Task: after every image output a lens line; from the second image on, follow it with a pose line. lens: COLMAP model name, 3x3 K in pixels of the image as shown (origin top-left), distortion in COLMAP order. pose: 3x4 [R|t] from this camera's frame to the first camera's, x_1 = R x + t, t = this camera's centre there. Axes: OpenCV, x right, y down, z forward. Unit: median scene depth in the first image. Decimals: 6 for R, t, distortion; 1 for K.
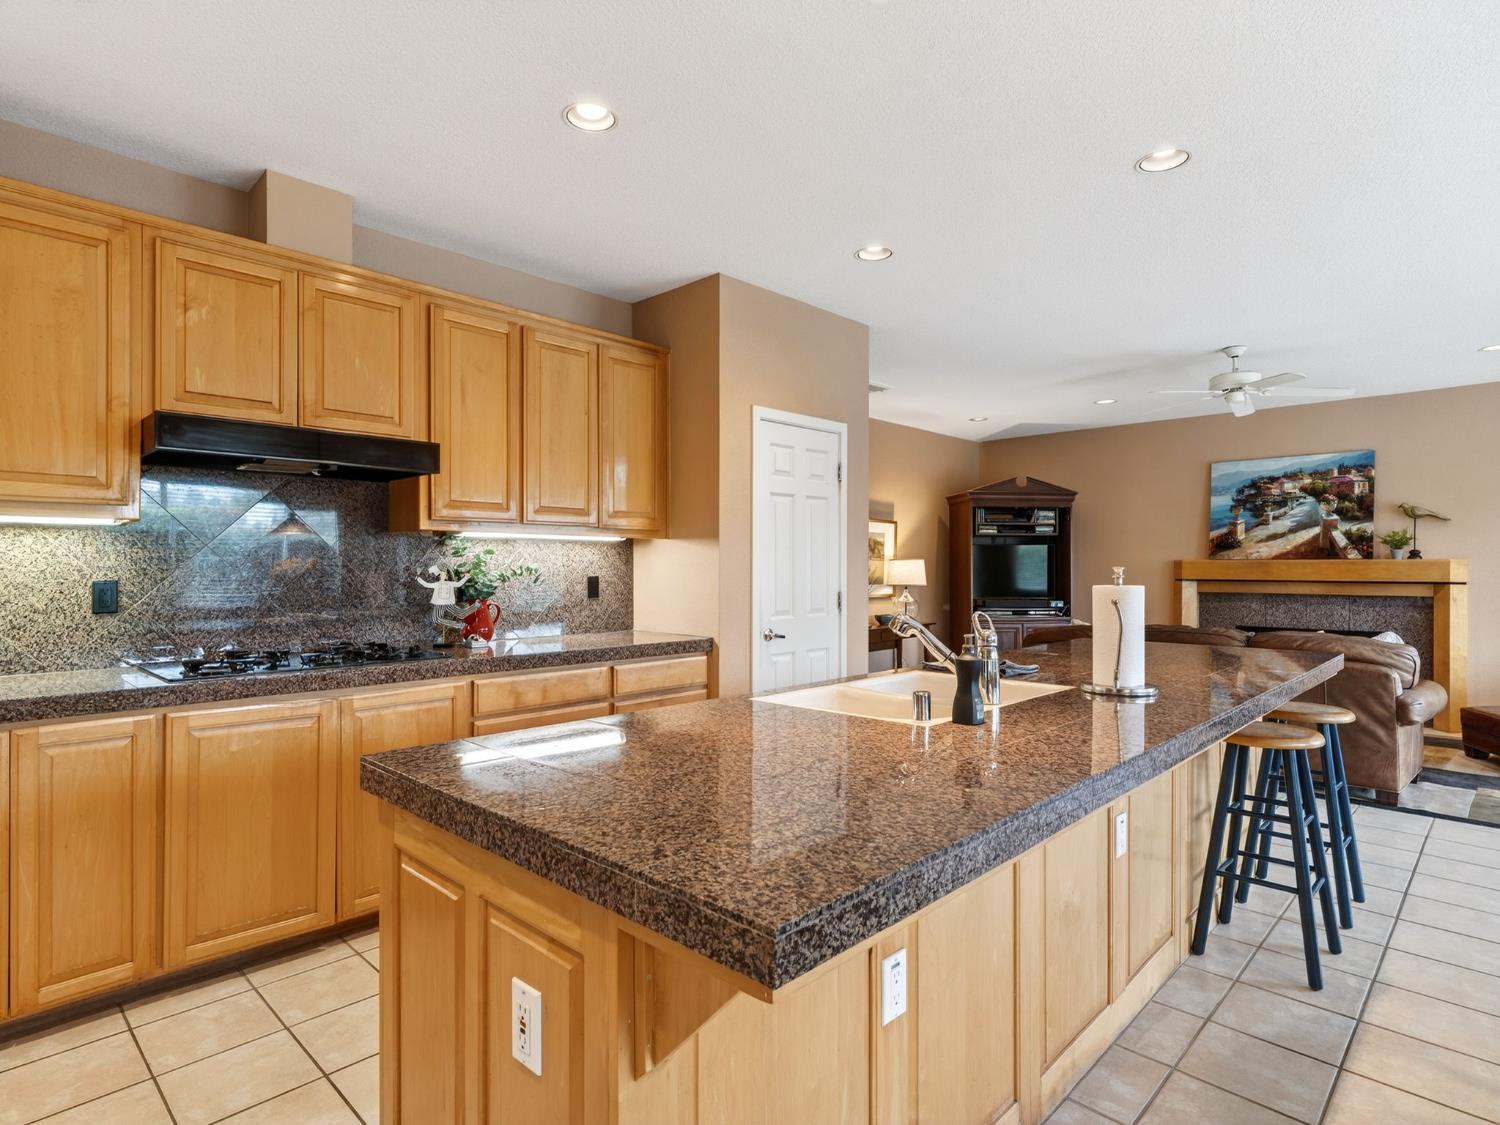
lens RADIAL K [[798.4, 0, 747.7], [0, 798.4, 569.5], [0, 0, 1]] dist [0.002393, 0.000655]
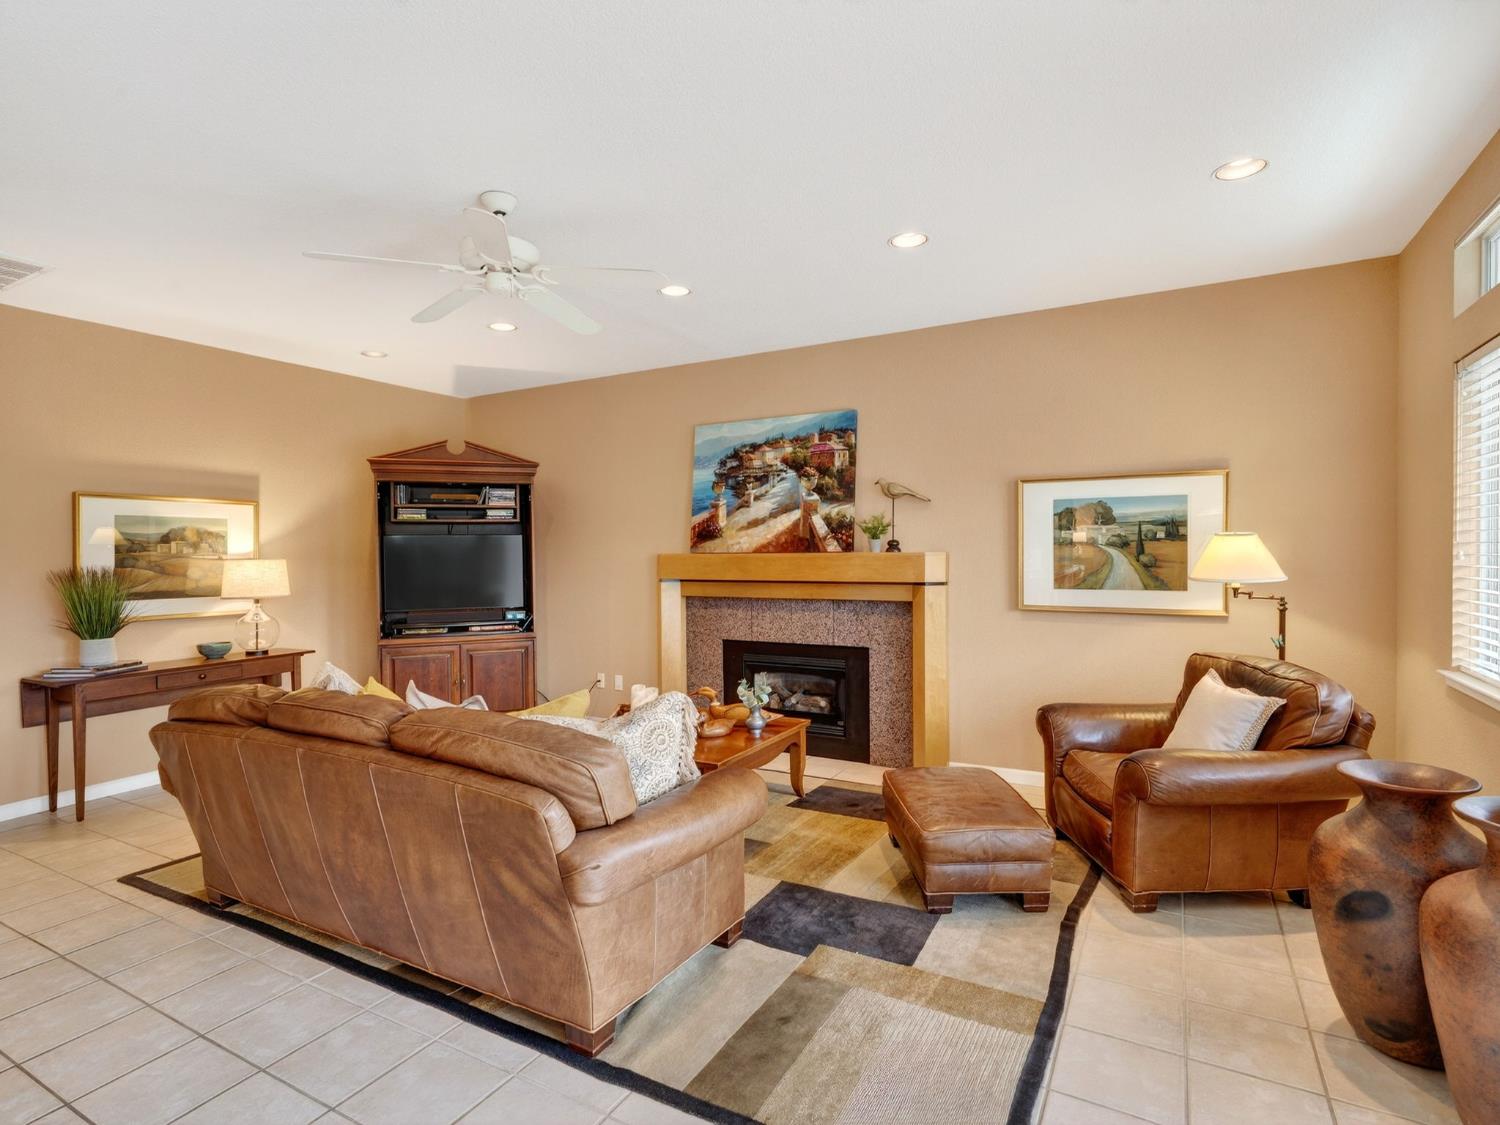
lens RADIAL K [[774.3, 0, 737.5], [0, 774.3, 562.3], [0, 0, 1]] dist [0.006644, -0.003368]
pose [[0.966272, -0.016687, 0.256984, 0.469336], [0.013858, 0.999822, 0.012815, -0.013734], [-0.257152, -0.008821, 0.966331, 0.303933]]
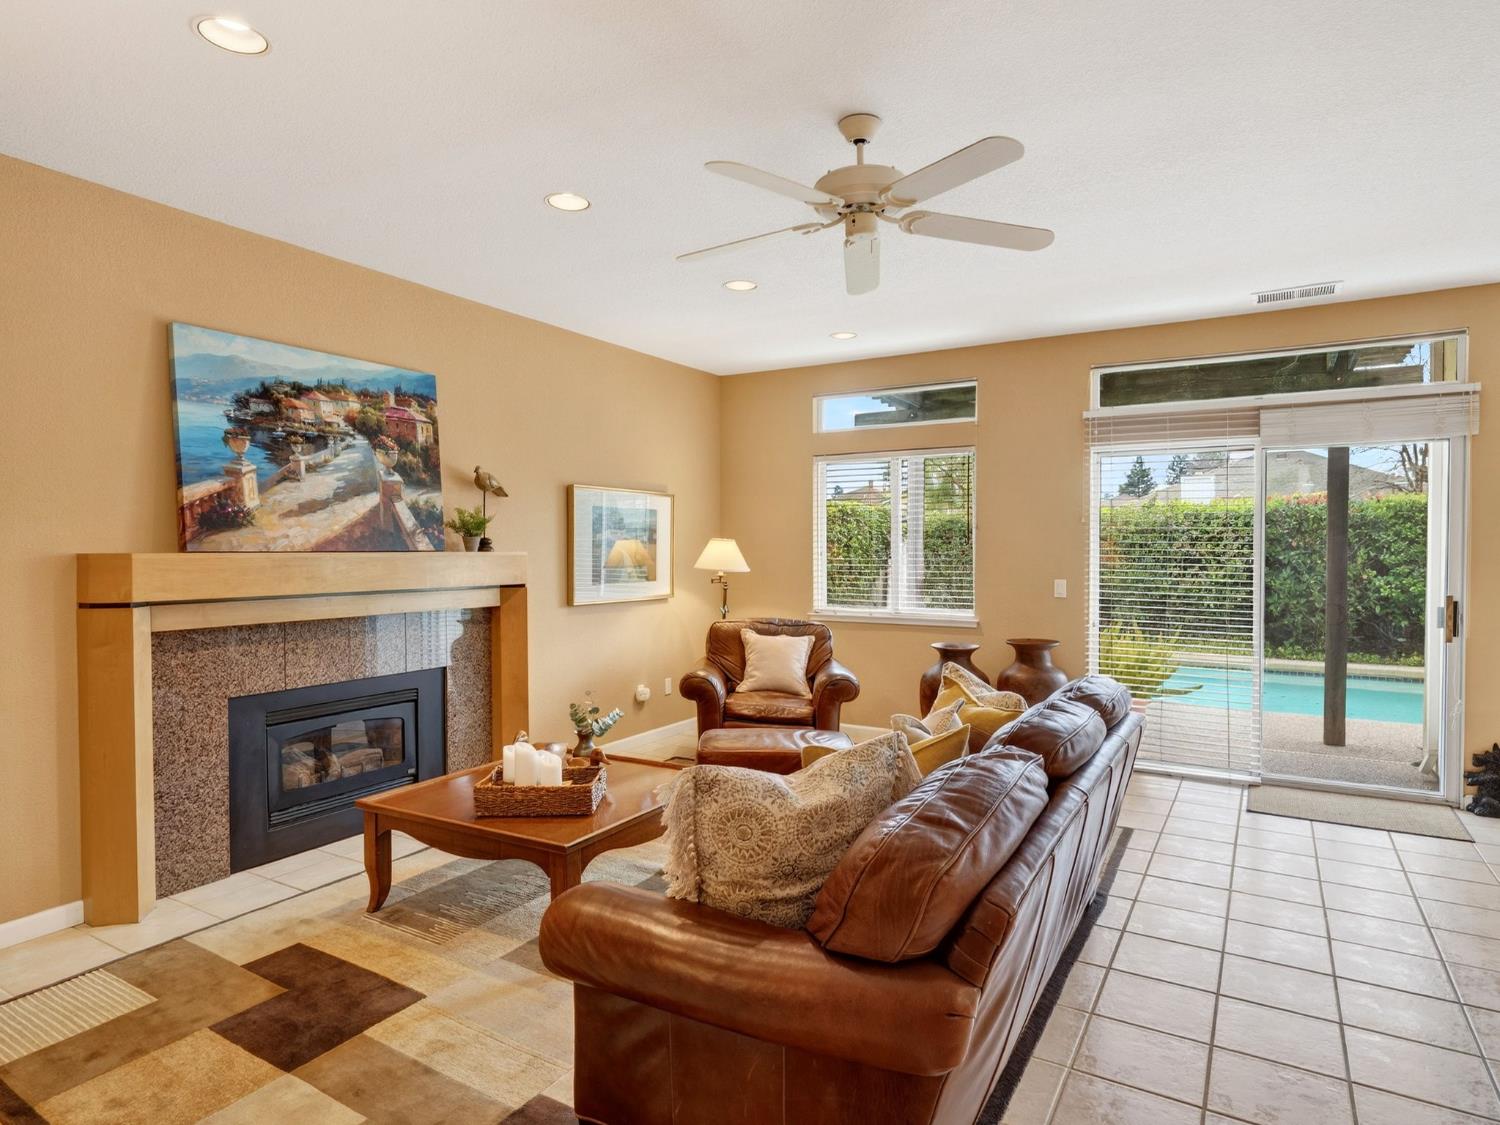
lens RADIAL K [[833.5, 0, 759.8], [0, 833.5, 555.6], [0, 0, 1]] dist [-0.004766, -0.000734]
pose [[-0.217050, -0.012937, 0.976075, 0.095115], [0.003301, 0.999897, 0.013987, -0.017201], [-0.976155, 0.006258, -0.216985, 0.870693]]
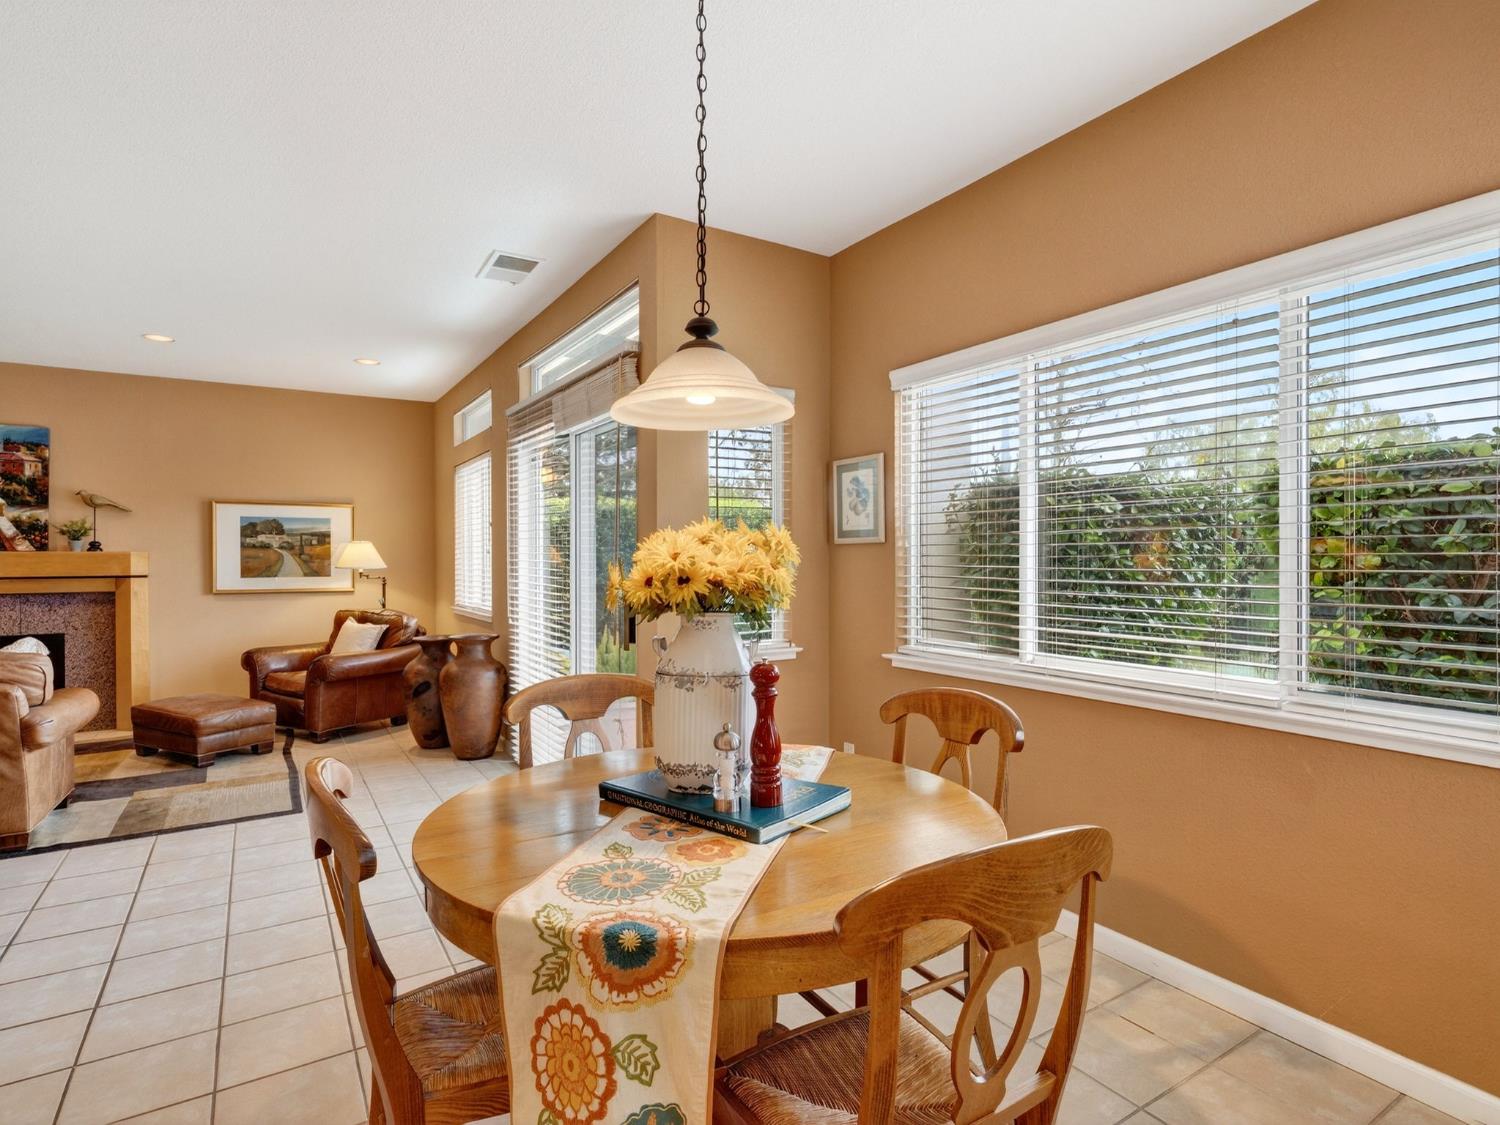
lens RADIAL K [[798.4, 0, 752.5], [0, 798.4, 557.4], [0, 0, 1]] dist [0.002393, 0.000655]
pose [[0.234921, -0.004629, 0.972004, 0.105499], [0.009561, 0.999951, 0.002451, -0.000999], [-0.971968, 0.008718, 0.234953, 0.039514]]
